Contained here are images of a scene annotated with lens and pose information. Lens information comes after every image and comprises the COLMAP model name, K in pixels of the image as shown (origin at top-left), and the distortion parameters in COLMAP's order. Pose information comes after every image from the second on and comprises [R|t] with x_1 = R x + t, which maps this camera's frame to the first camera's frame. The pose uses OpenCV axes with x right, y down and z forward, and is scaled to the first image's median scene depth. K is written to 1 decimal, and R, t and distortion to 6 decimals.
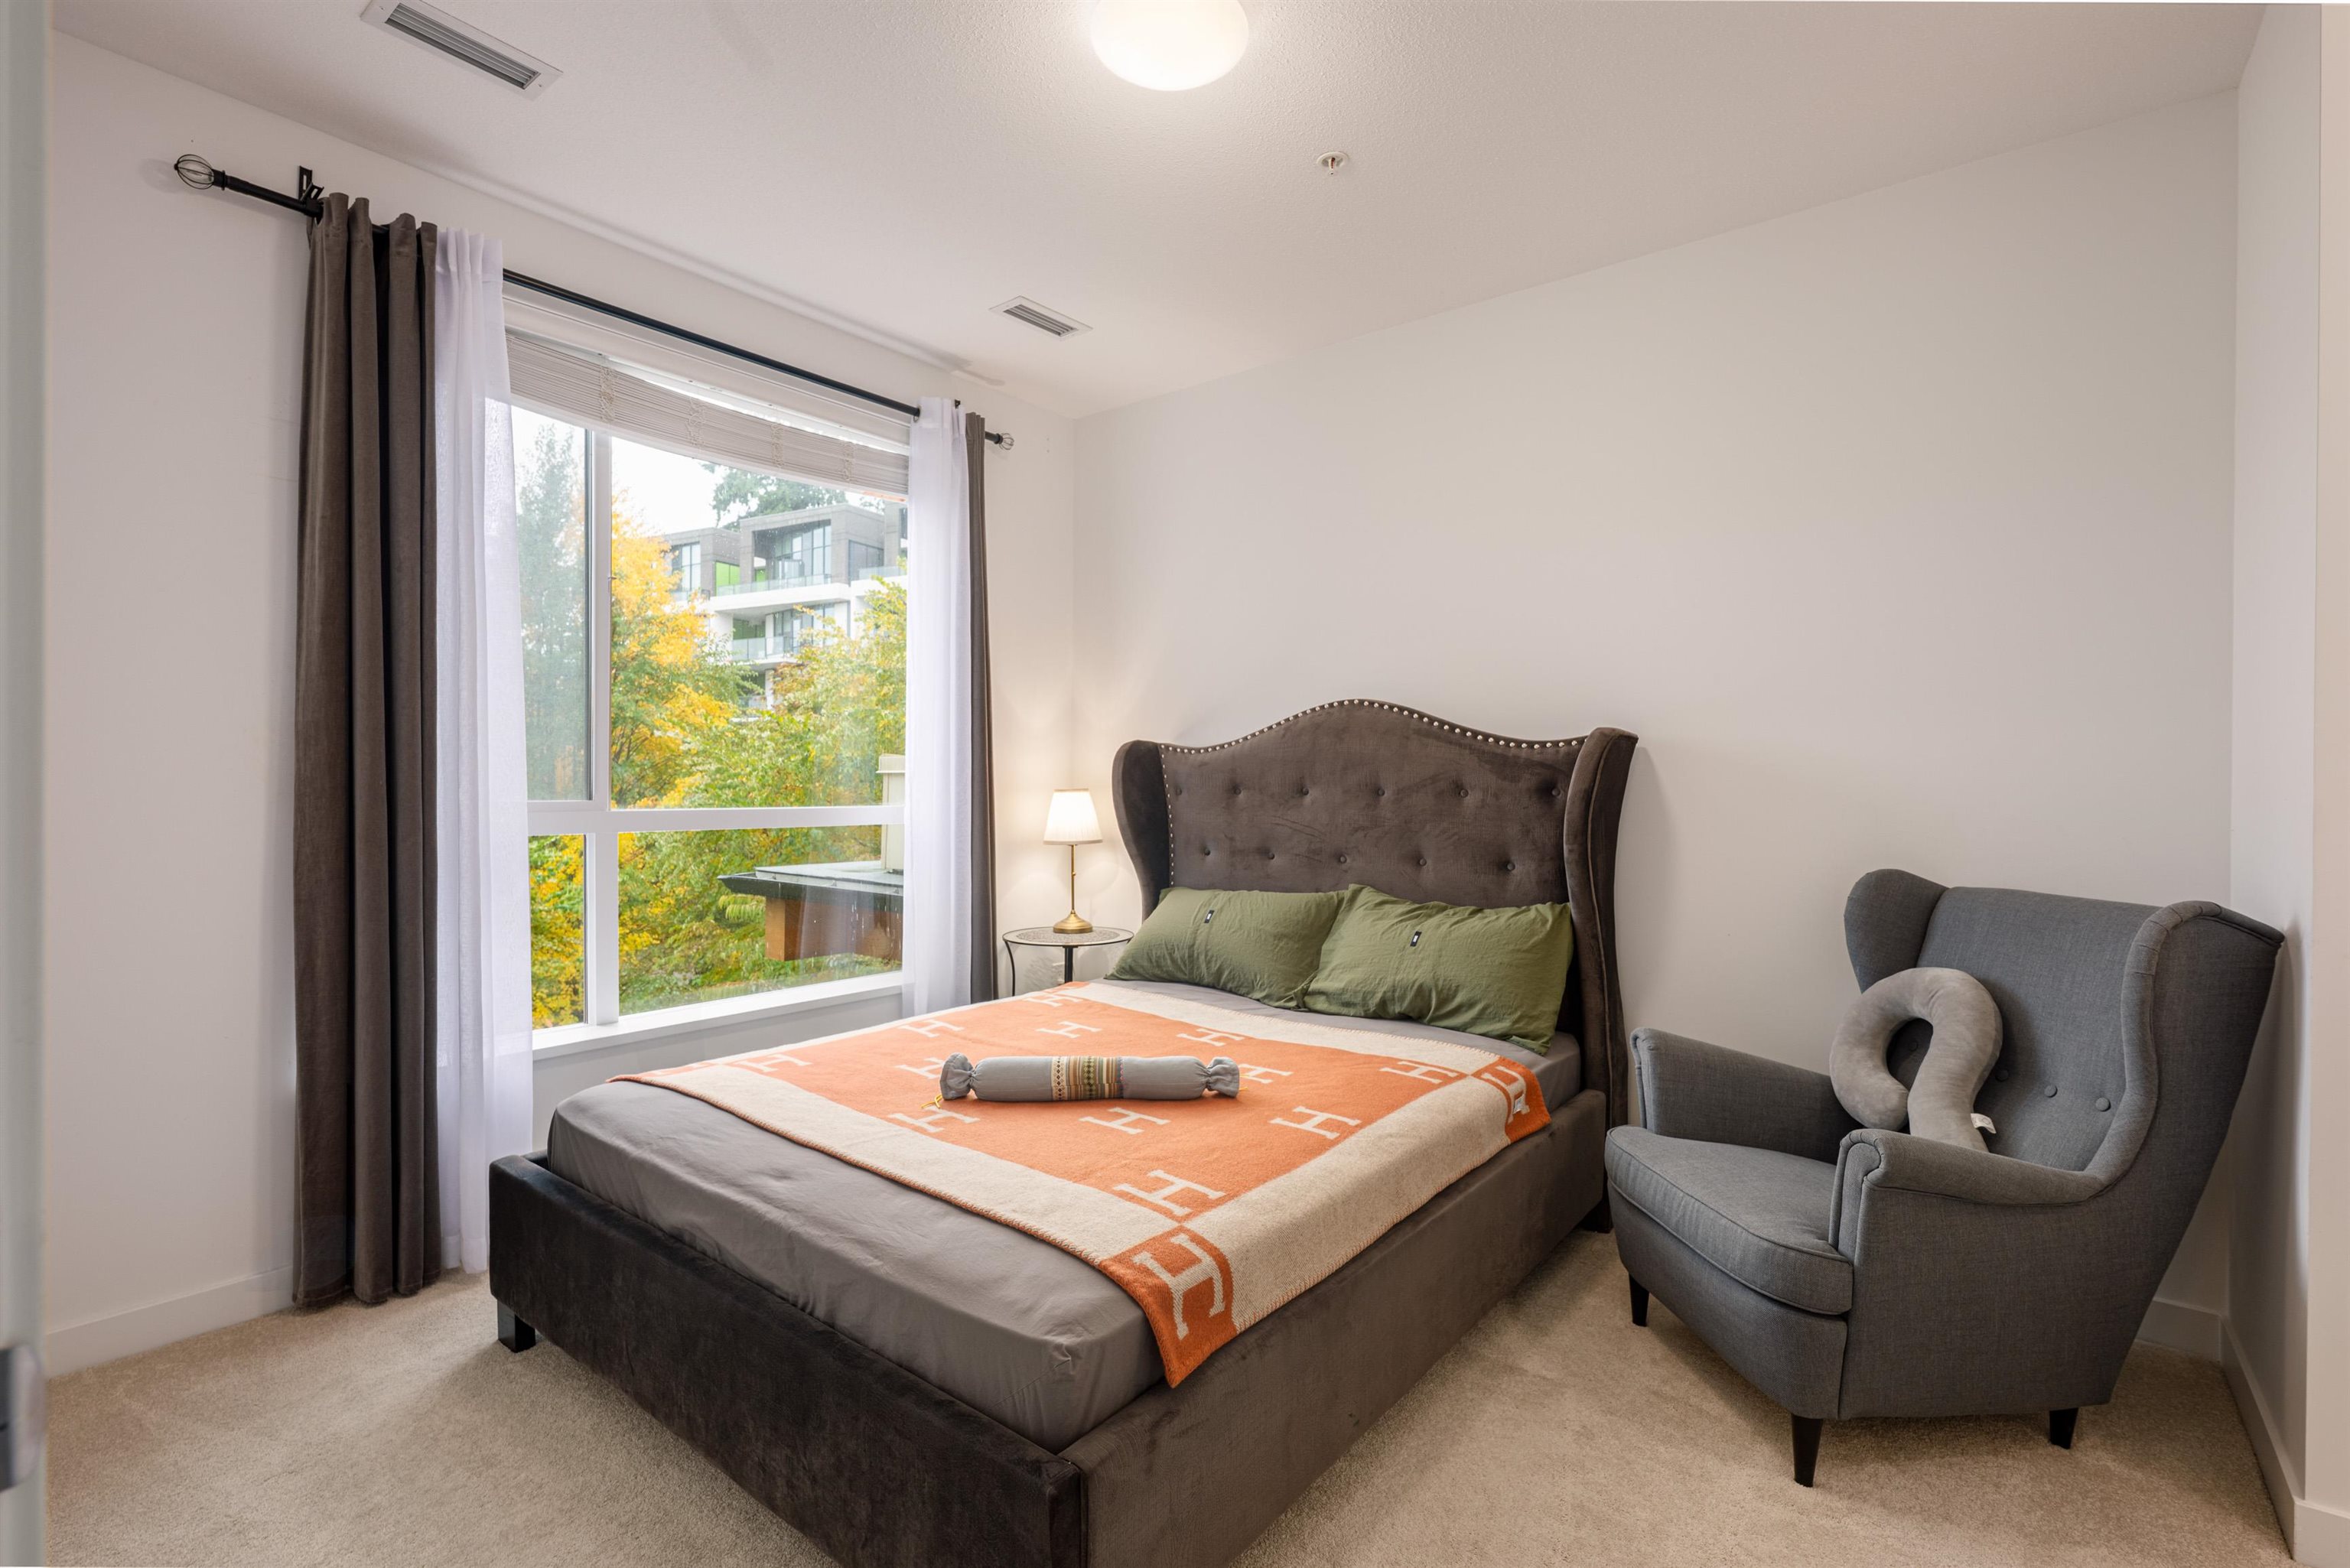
lens RADIAL K [[1045.3, 0, 1181.0], [0, 1045.3, 786.6], [0, 0, 1]] dist [-0.001055, 0.000048]
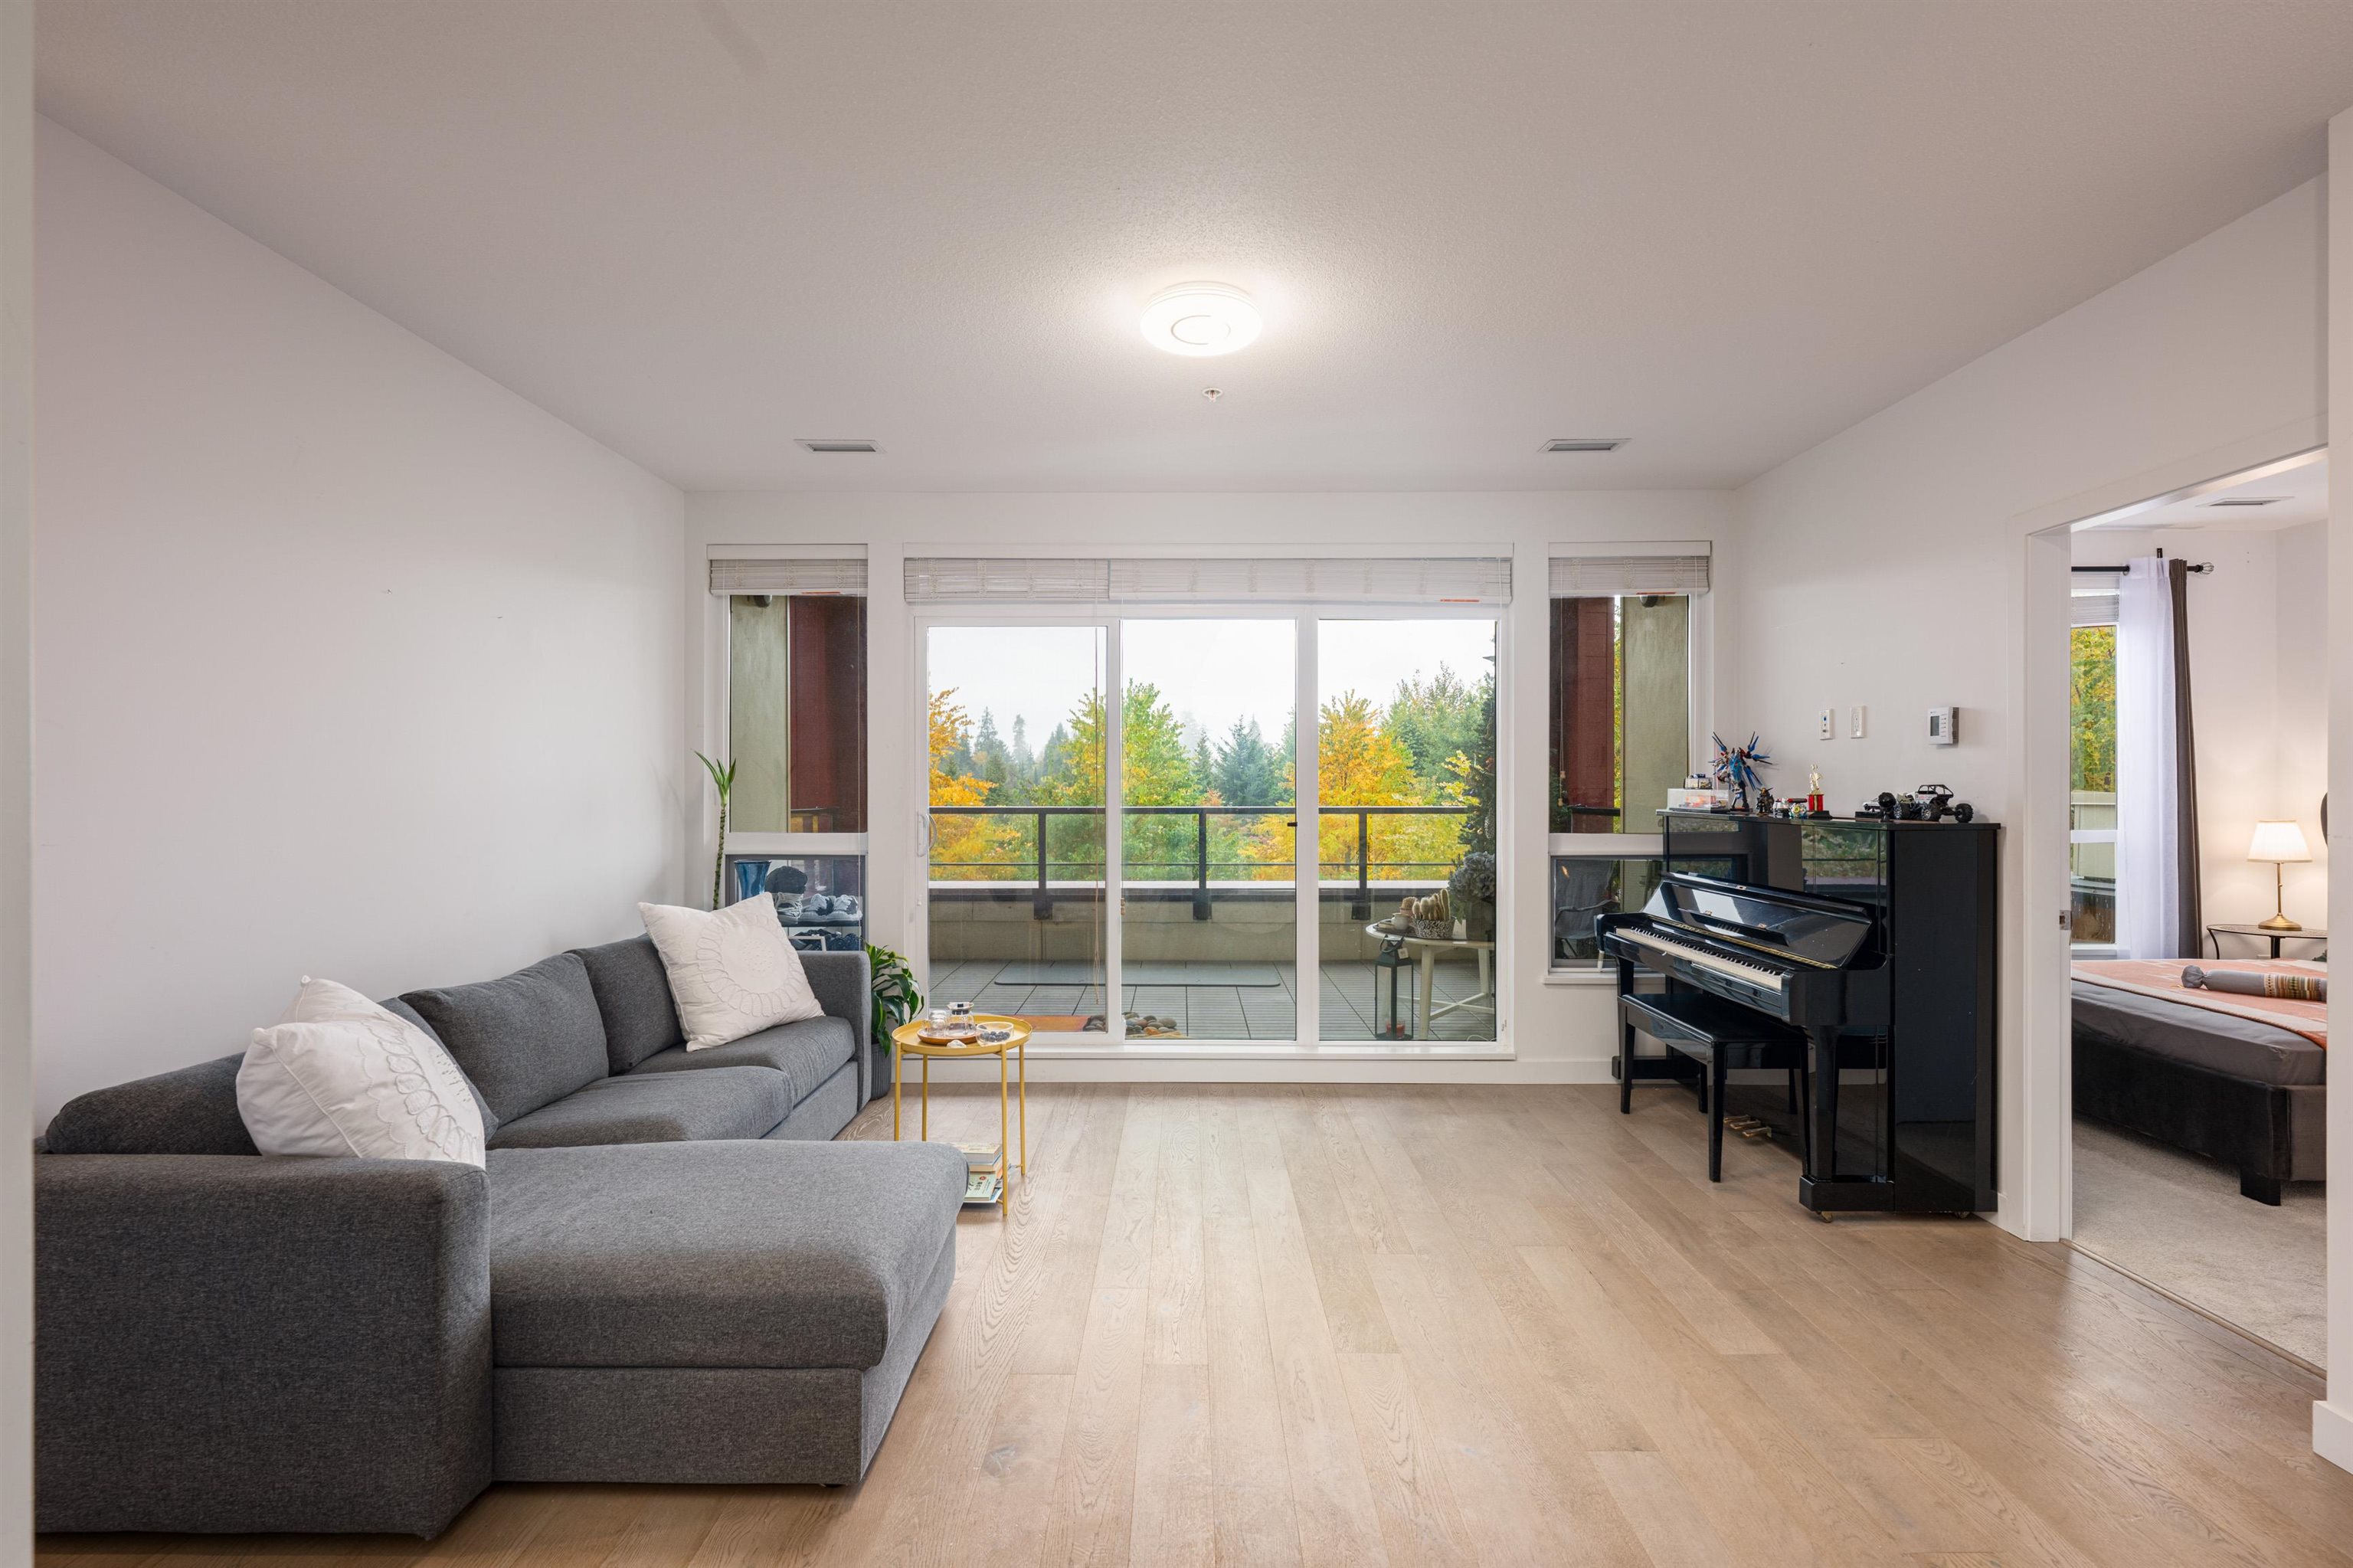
lens RADIAL K [[1046.8, 0, 1178.3], [0, 1046.8, 793.2], [0, 0, 1]] dist [-0.001055, 0.000048]
pose [[0.611655, -0.006143, -0.791101, 0.114385], [0.000922, 0.999975, -0.007052, -0.031373], [0.791124, 0.003584, 0.611645, -1.135168]]
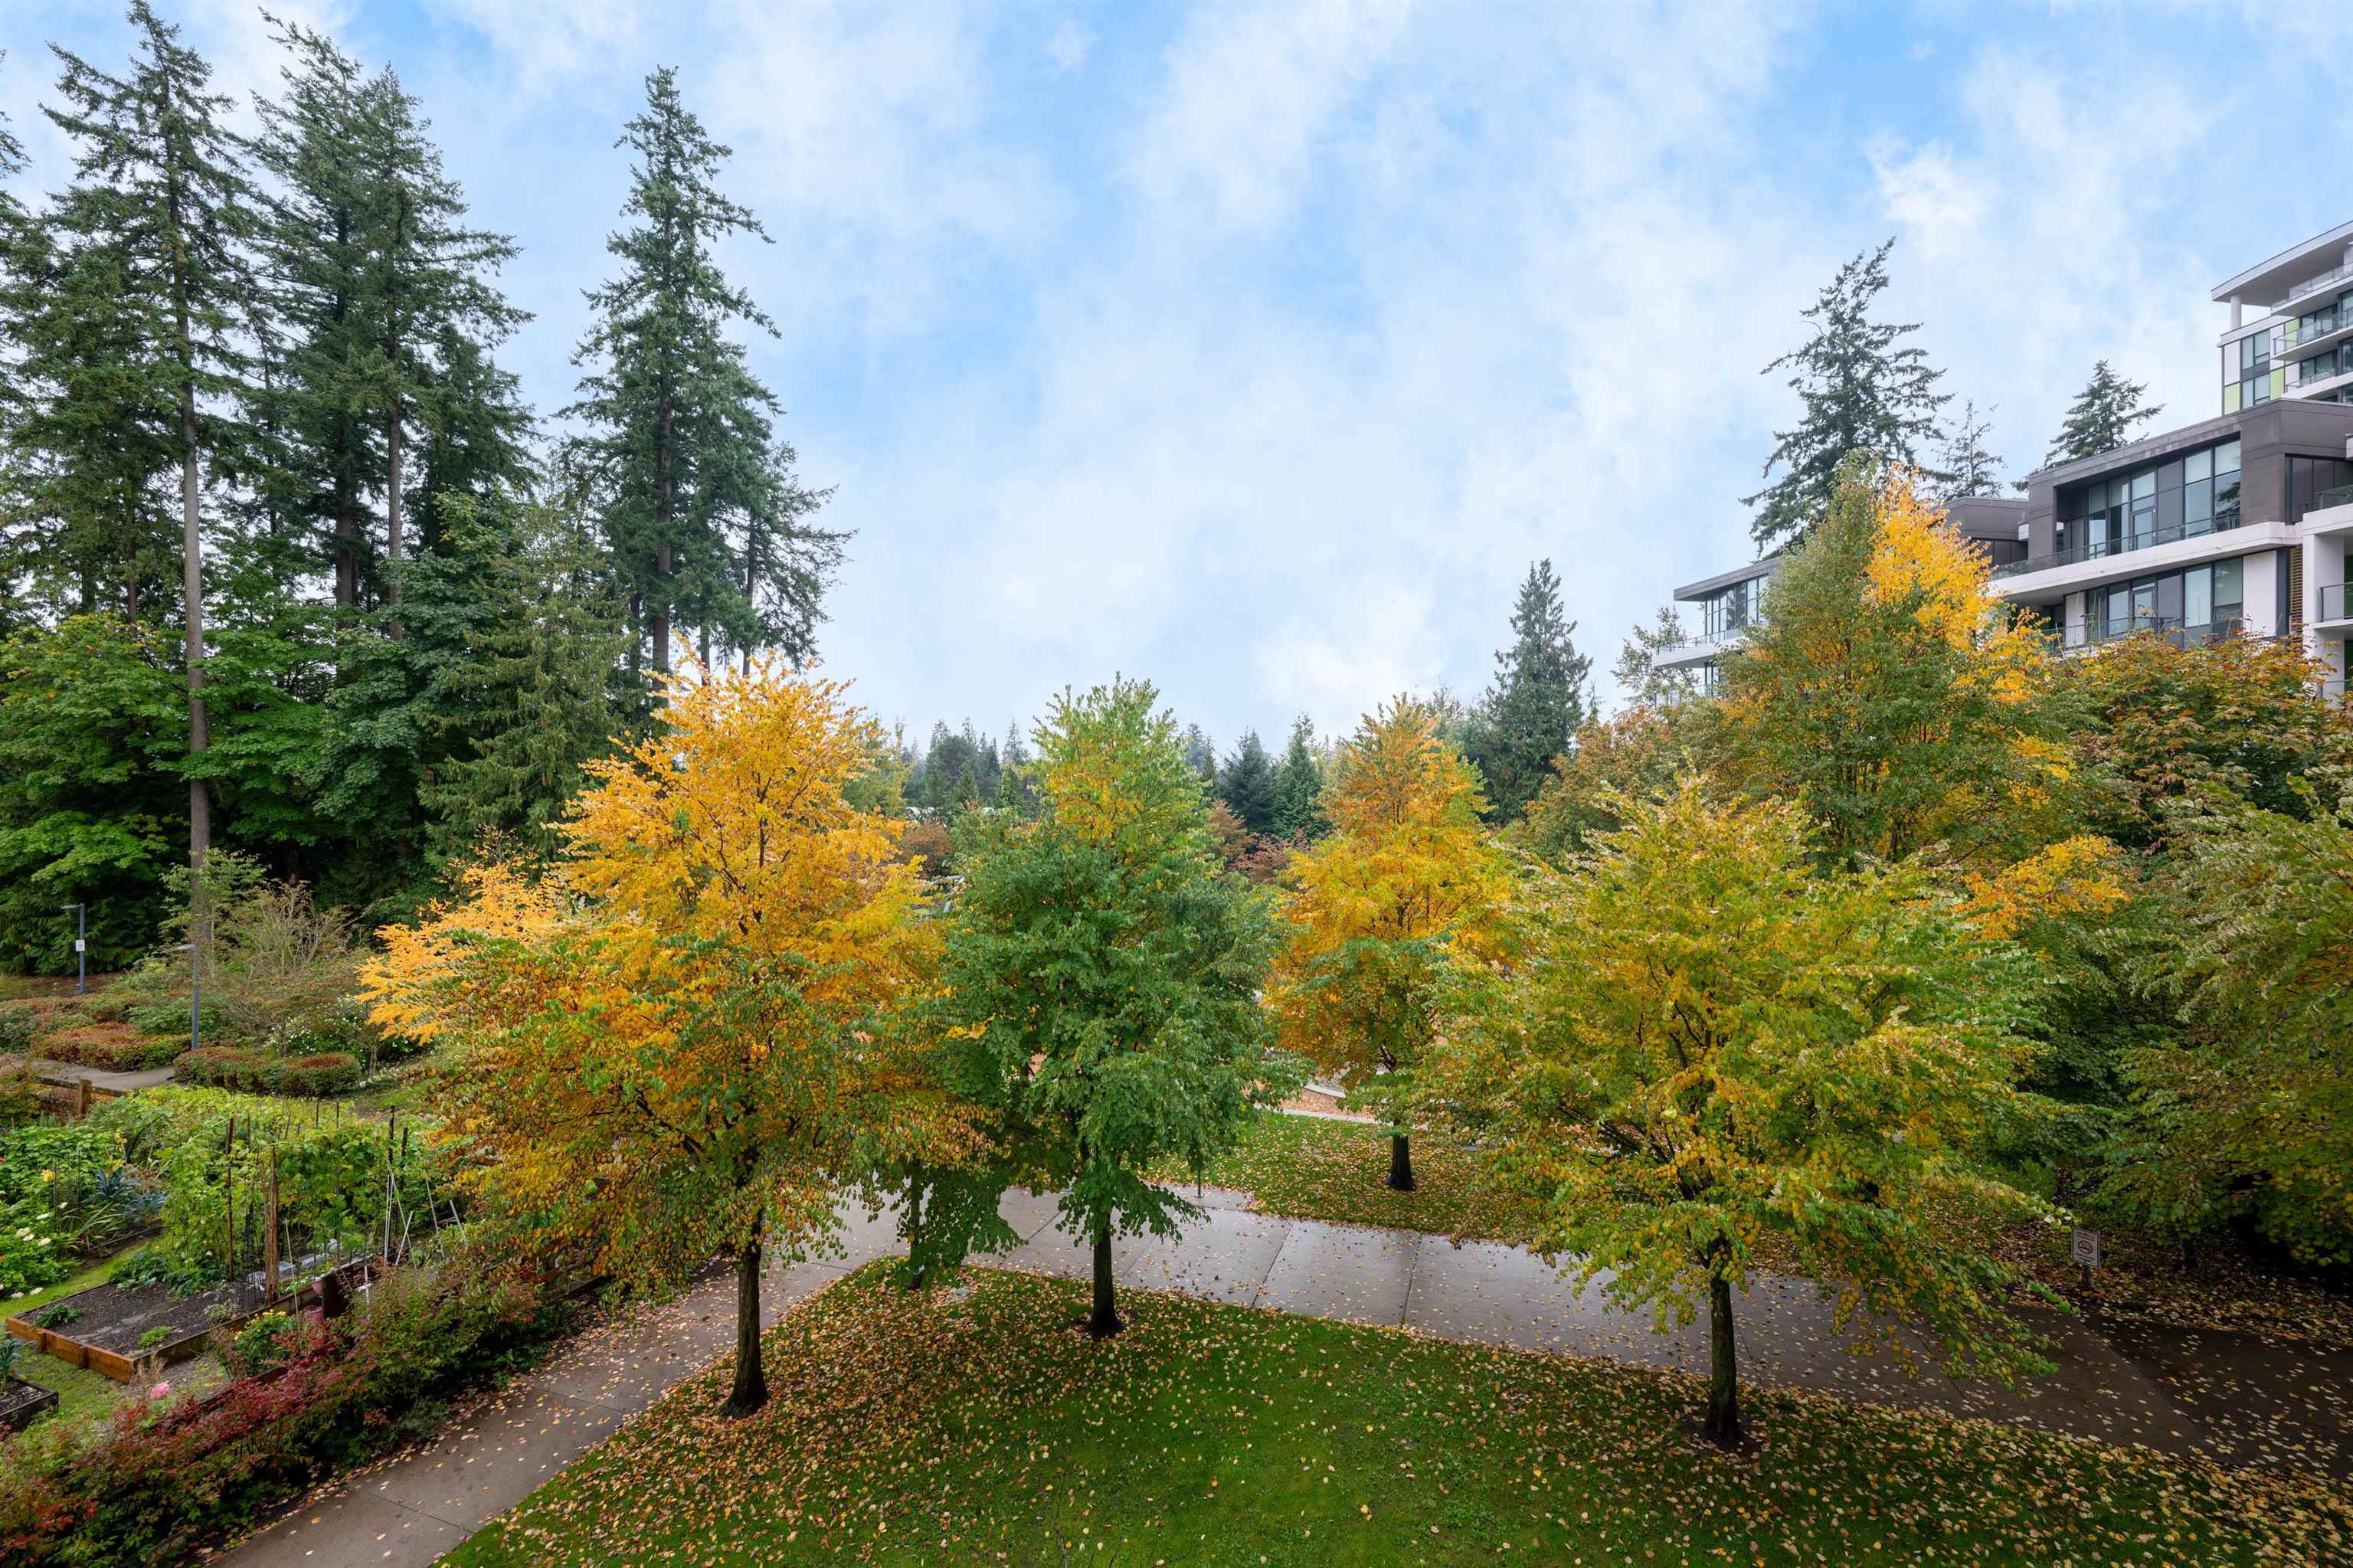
lens RADIAL K [[930.9, 0, 1179.1], [0, 930.9, 785.9], [0, 0, 1]] dist [-0.000143, -0.000105]
pose [[0.606629, -0.011693, -0.794899, -1.693395], [-0.004531, 0.999825, -0.018166, -0.206224], [0.794972, 0.014622, 0.606470, 0.264318]]
